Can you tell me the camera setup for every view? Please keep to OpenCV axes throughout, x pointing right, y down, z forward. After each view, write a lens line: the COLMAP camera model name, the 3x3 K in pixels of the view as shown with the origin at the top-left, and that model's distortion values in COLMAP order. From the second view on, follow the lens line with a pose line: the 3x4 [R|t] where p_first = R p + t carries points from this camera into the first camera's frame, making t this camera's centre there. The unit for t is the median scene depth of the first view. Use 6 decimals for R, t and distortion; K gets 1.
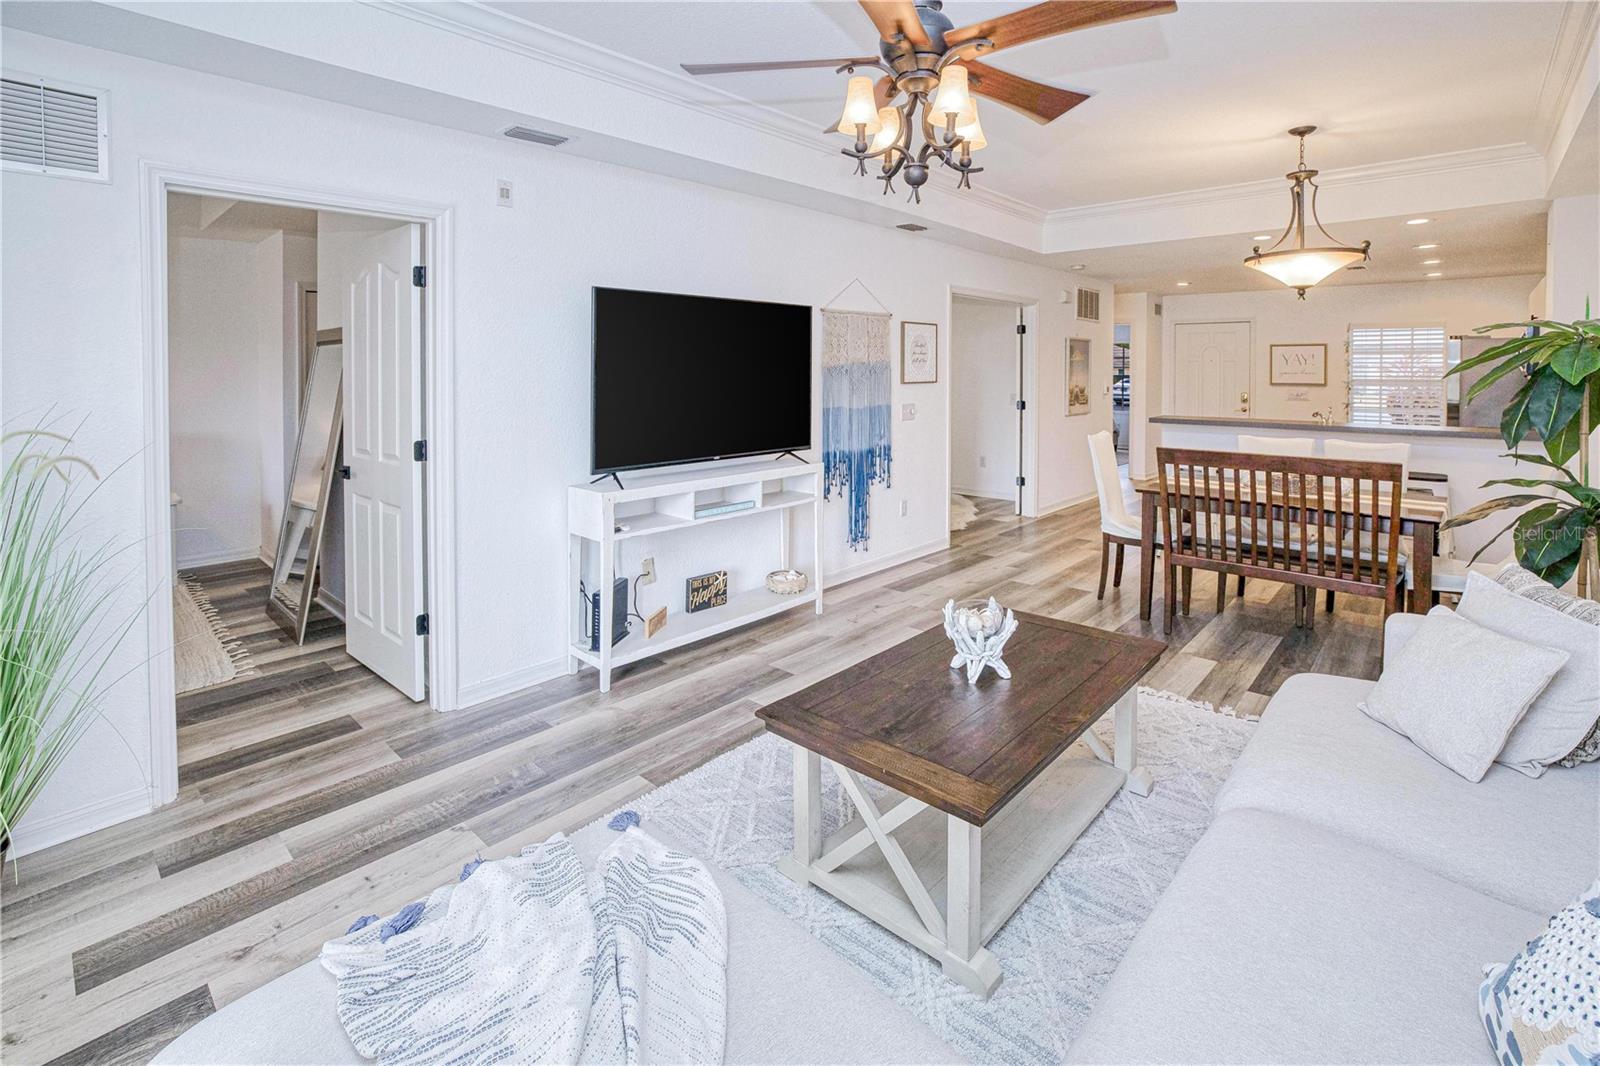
lens RADIAL K [[744.5, 0, 840.0], [0, 744.5, 382.1], [0, 0, 1]] dist [-0.035112, 0.000272]
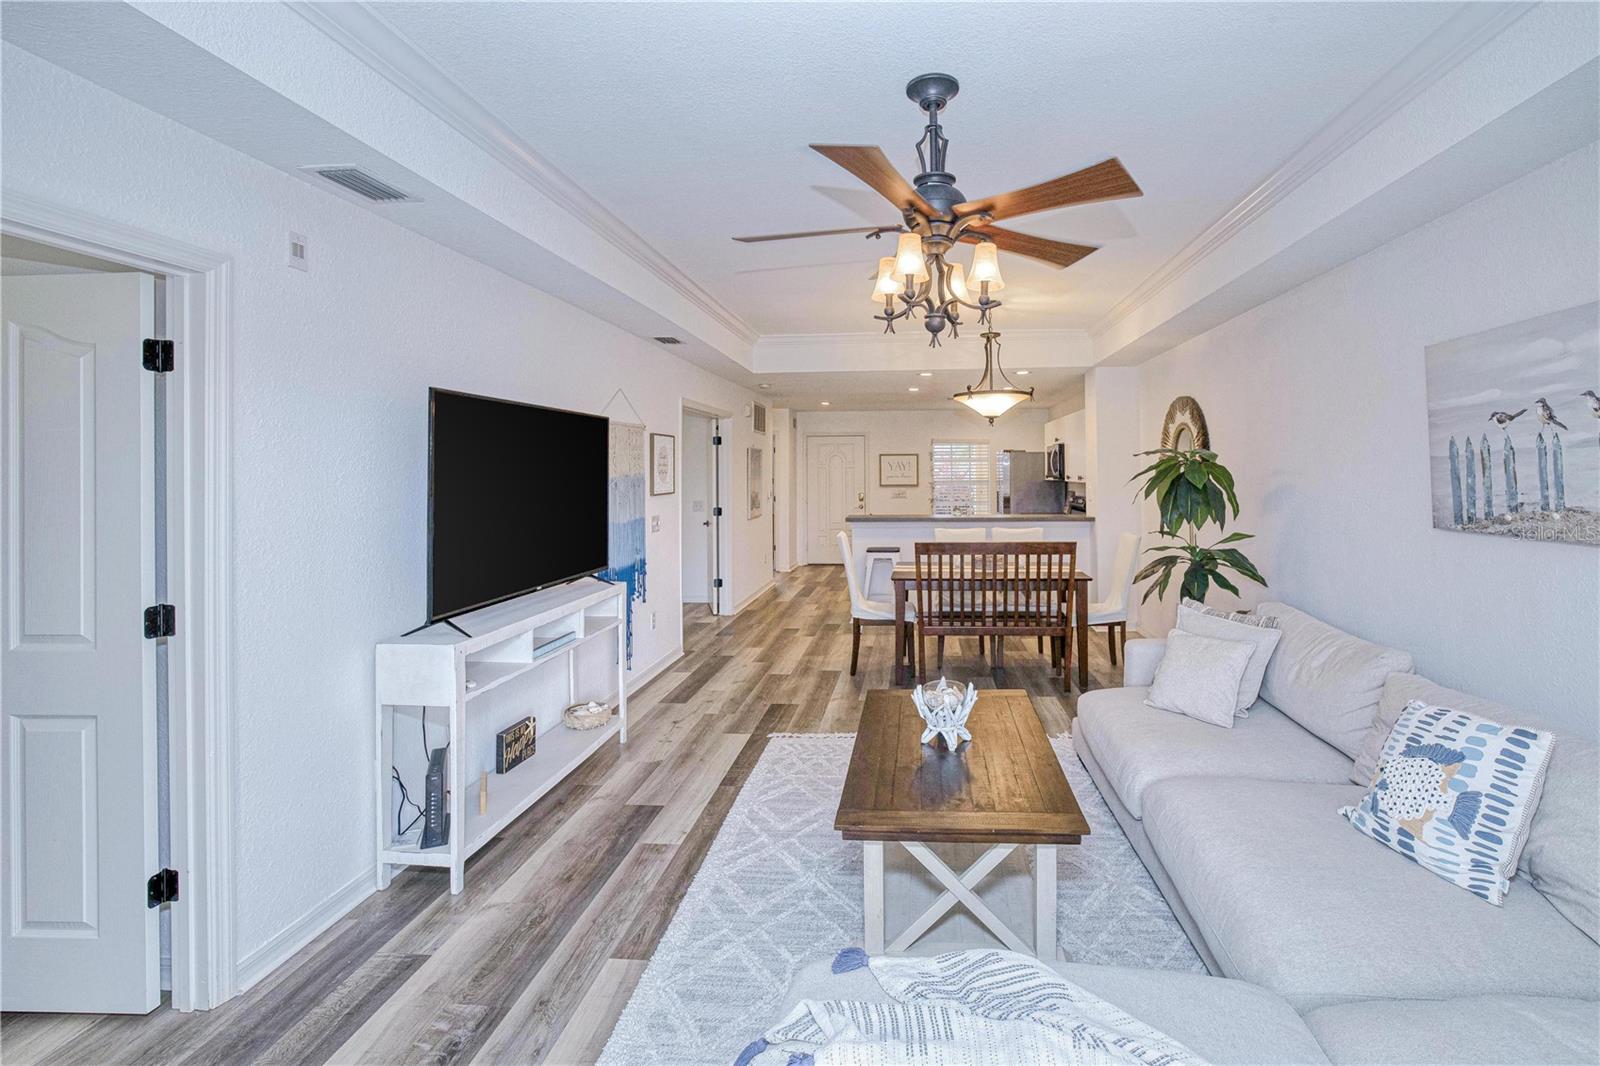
lens RADIAL K [[706.3, 0, 885.8], [0, 706.3, 469.4], [0, 0, 1]] dist [-0.034964, 0.012704]
pose [[0.796434, -0.007323, 0.604682, -0.324649], [0.020440, 0.999681, -0.014815, -0.017501], [-0.604380, 0.024159, 0.796330, 0.083498]]
